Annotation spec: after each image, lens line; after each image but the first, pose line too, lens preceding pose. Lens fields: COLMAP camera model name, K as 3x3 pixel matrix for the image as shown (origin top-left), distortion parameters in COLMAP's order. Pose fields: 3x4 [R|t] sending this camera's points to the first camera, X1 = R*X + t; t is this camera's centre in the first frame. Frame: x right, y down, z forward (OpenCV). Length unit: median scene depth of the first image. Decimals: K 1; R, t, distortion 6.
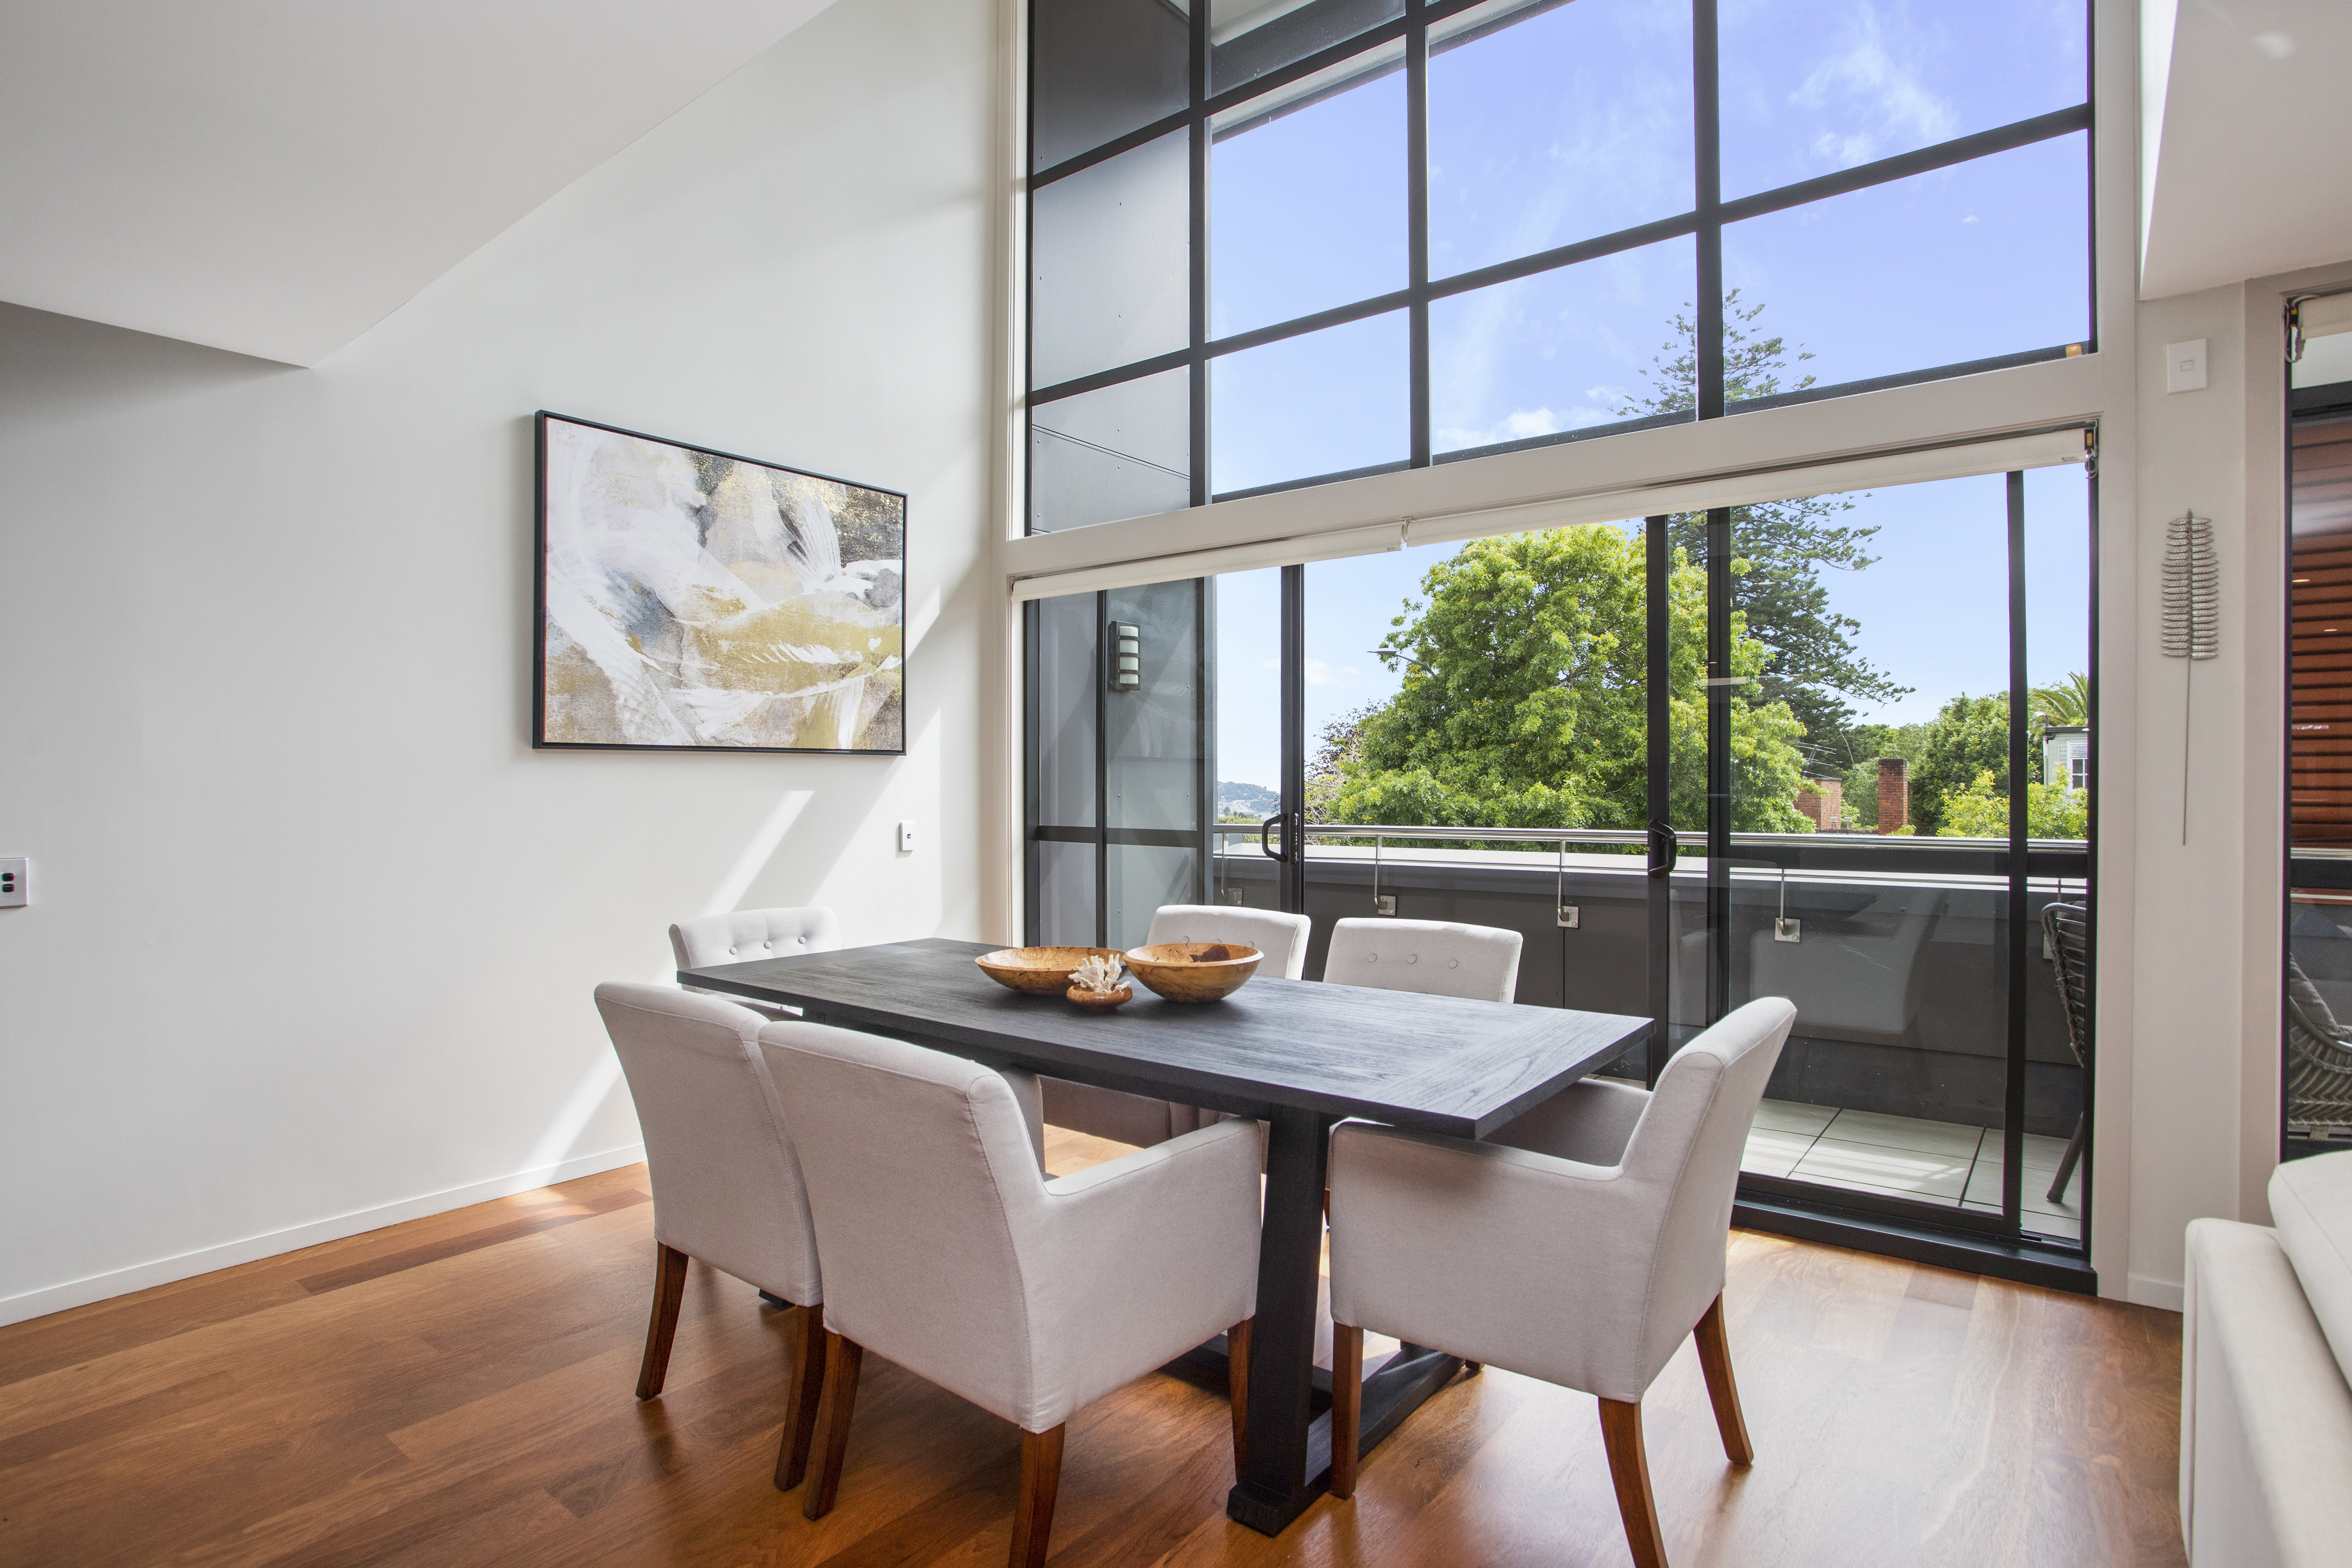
lens RADIAL K [[1206.5, 0, 1176.0], [0, 1206.5, 784.0], [0, 0, 1]] dist [-0.042815, 0.000135]
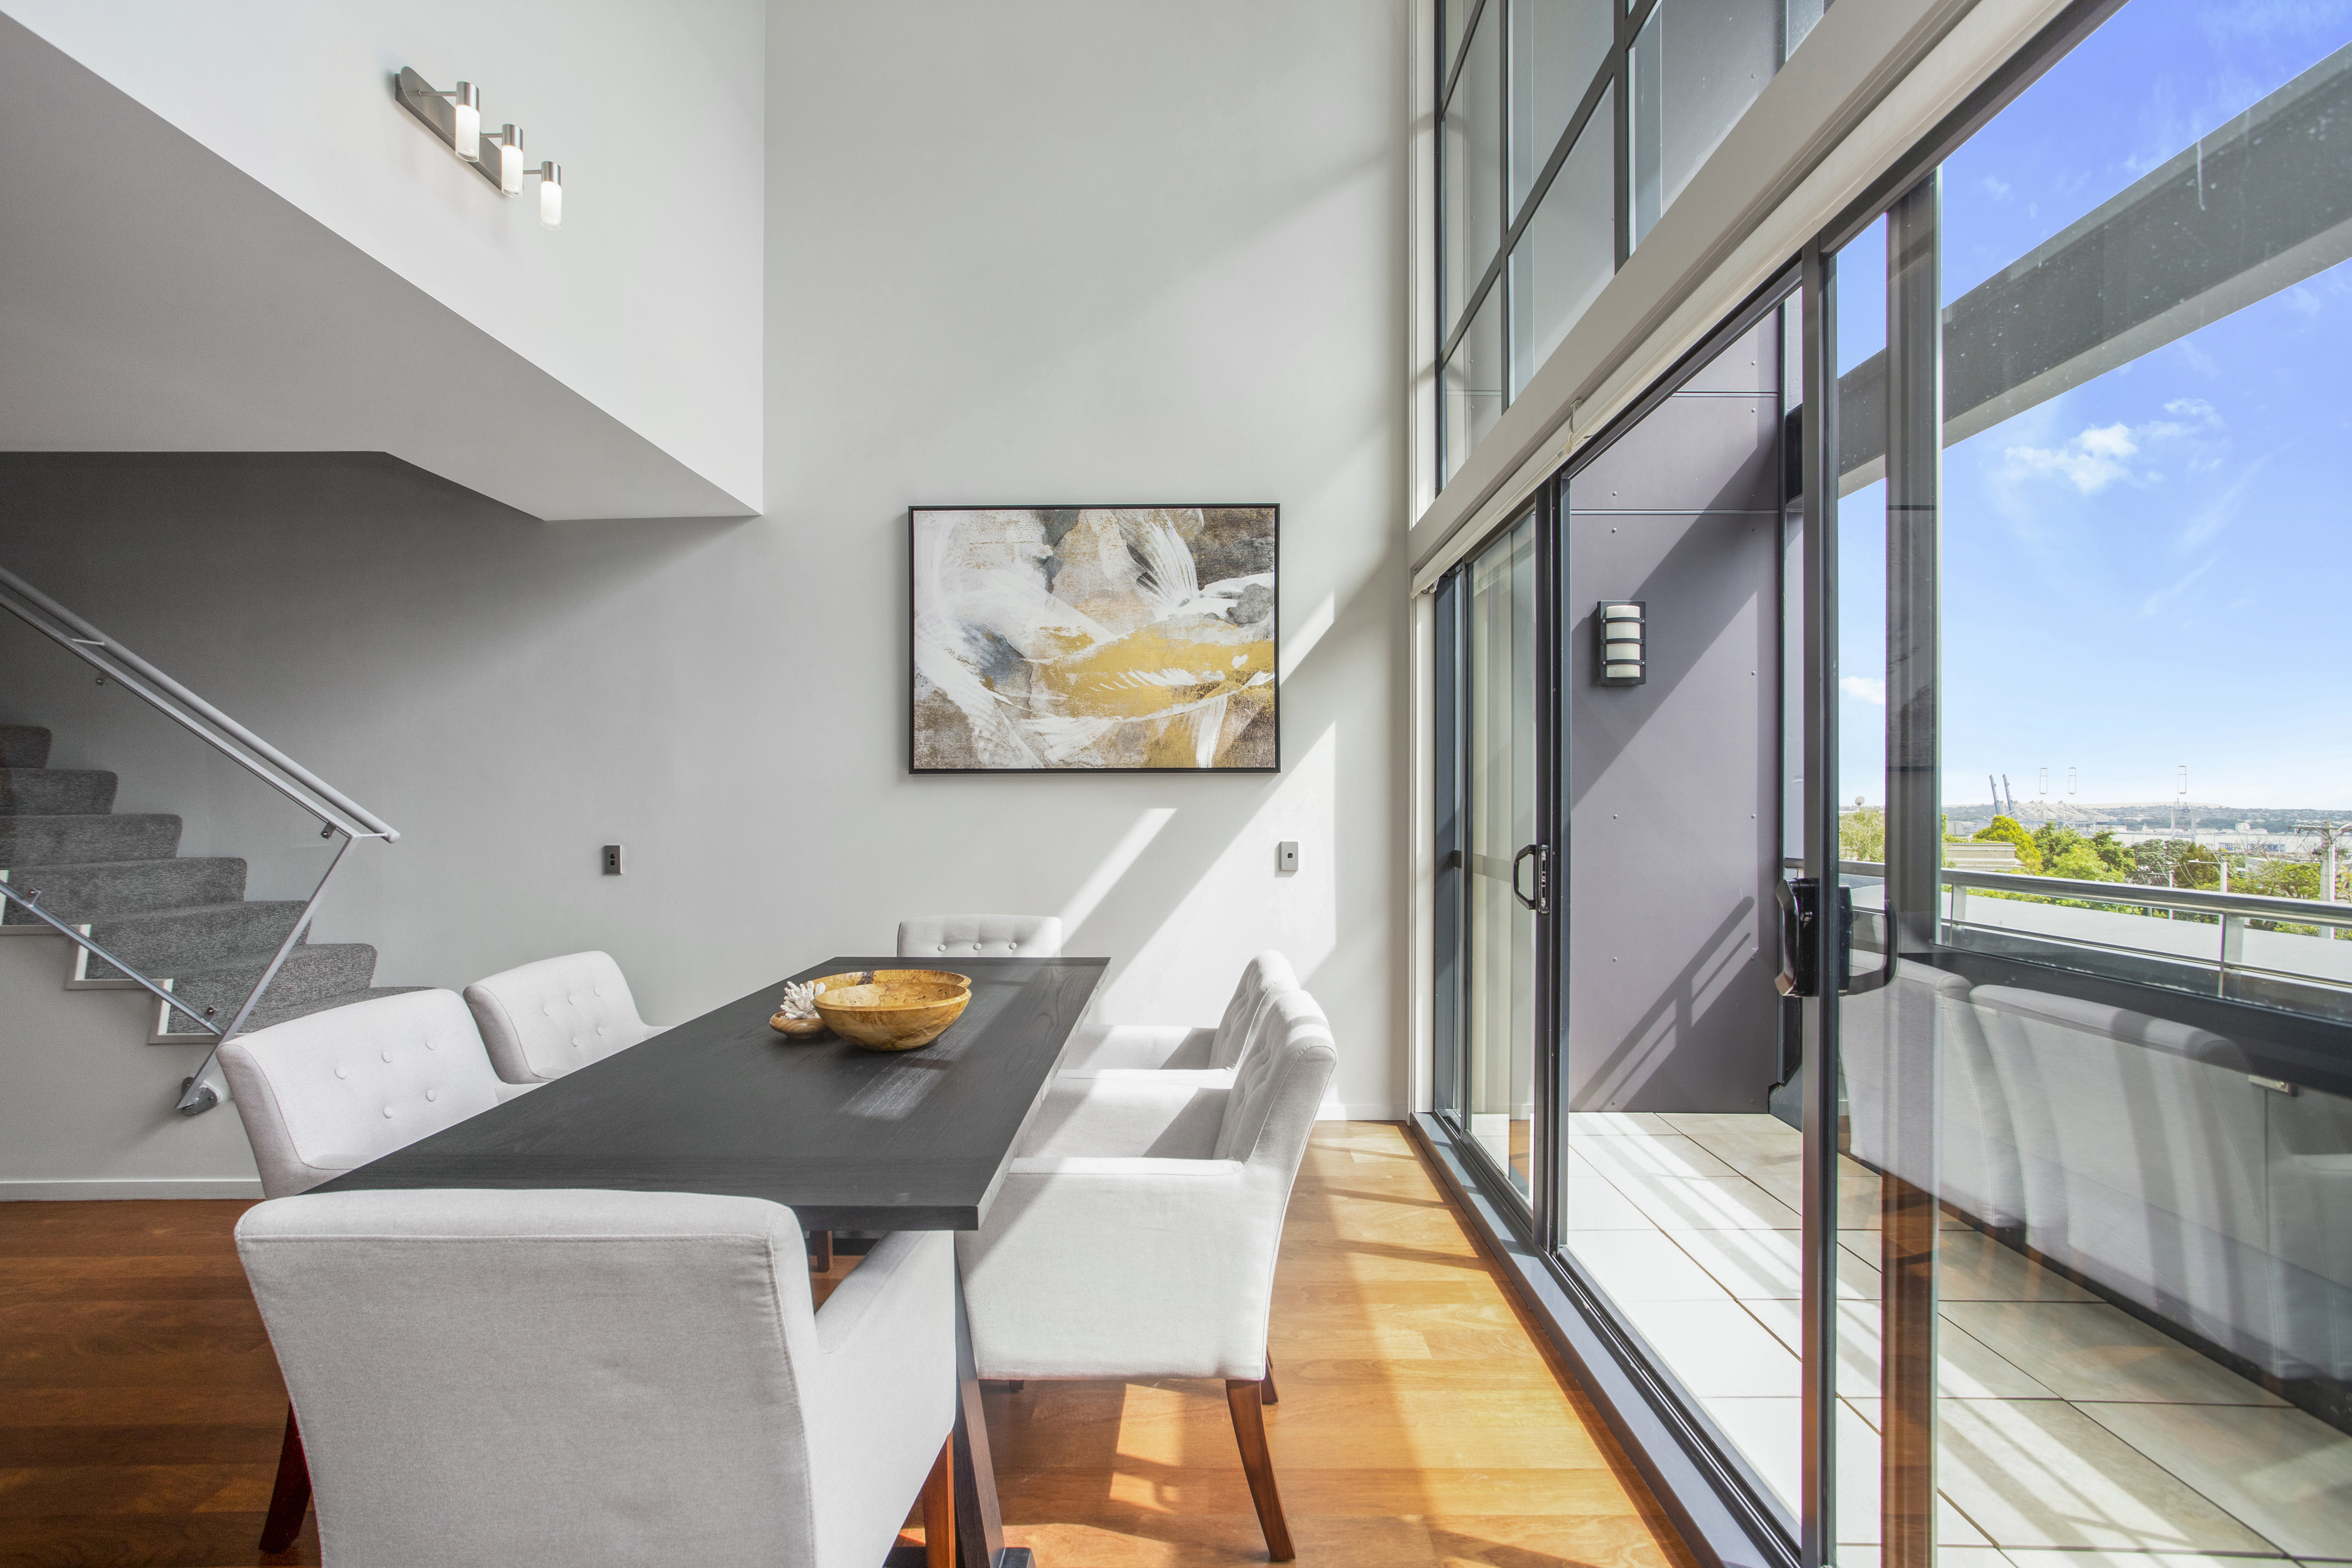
lens RADIAL K [[1206.5, 0, 1176.0], [0, 1206.5, 784.0], [0, 0, 1]] dist [-0.042815, 0.000135]
pose [[0.601211, -0.010342, -0.799023, 0.528778], [-0.002189, 0.999891, -0.014589, -0.000593], [0.799087, 0.010520, 0.601123, 0.371518]]
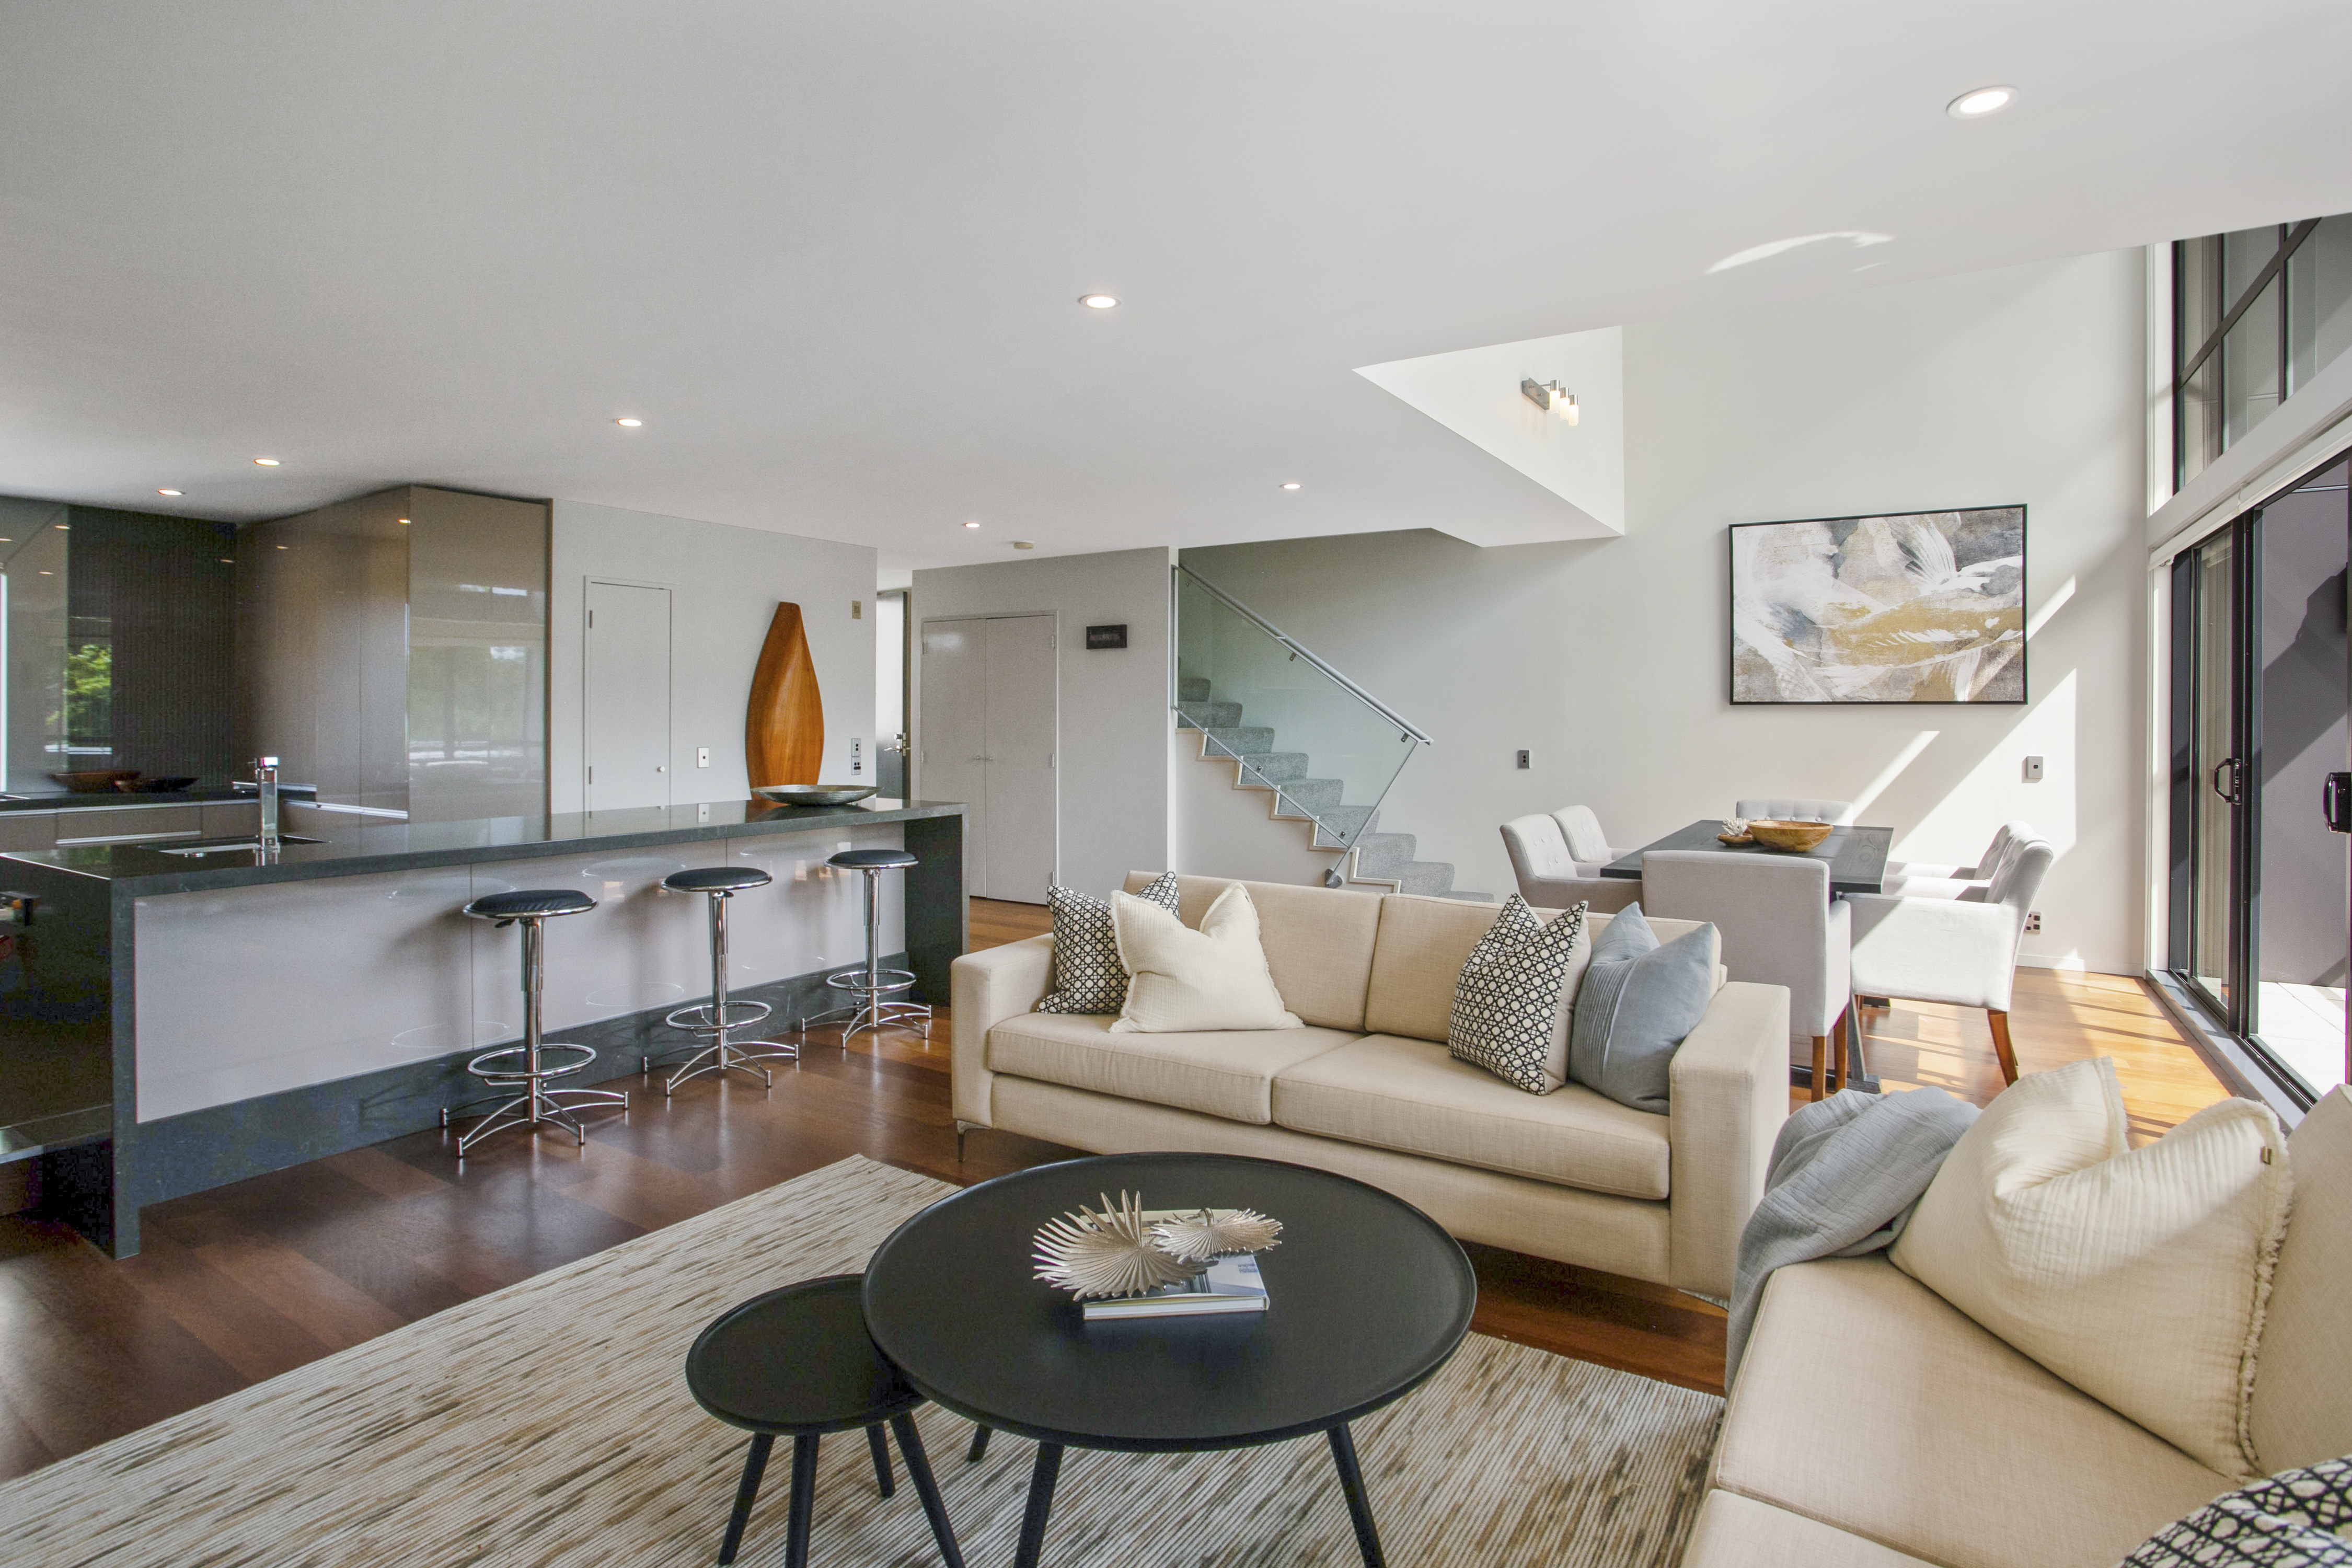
lens RADIAL K [[1192.0, 0, 1181.5], [0, 1192.0, 707.7], [0, 0, 1]] dist [-0.059980, 0.028145]
pose [[0.102156, -0.003980, -0.994760, 0.986172], [-0.008820, 0.999949, -0.004907, -0.007028], [0.994729, 0.009275, 0.102116, -0.037942]]
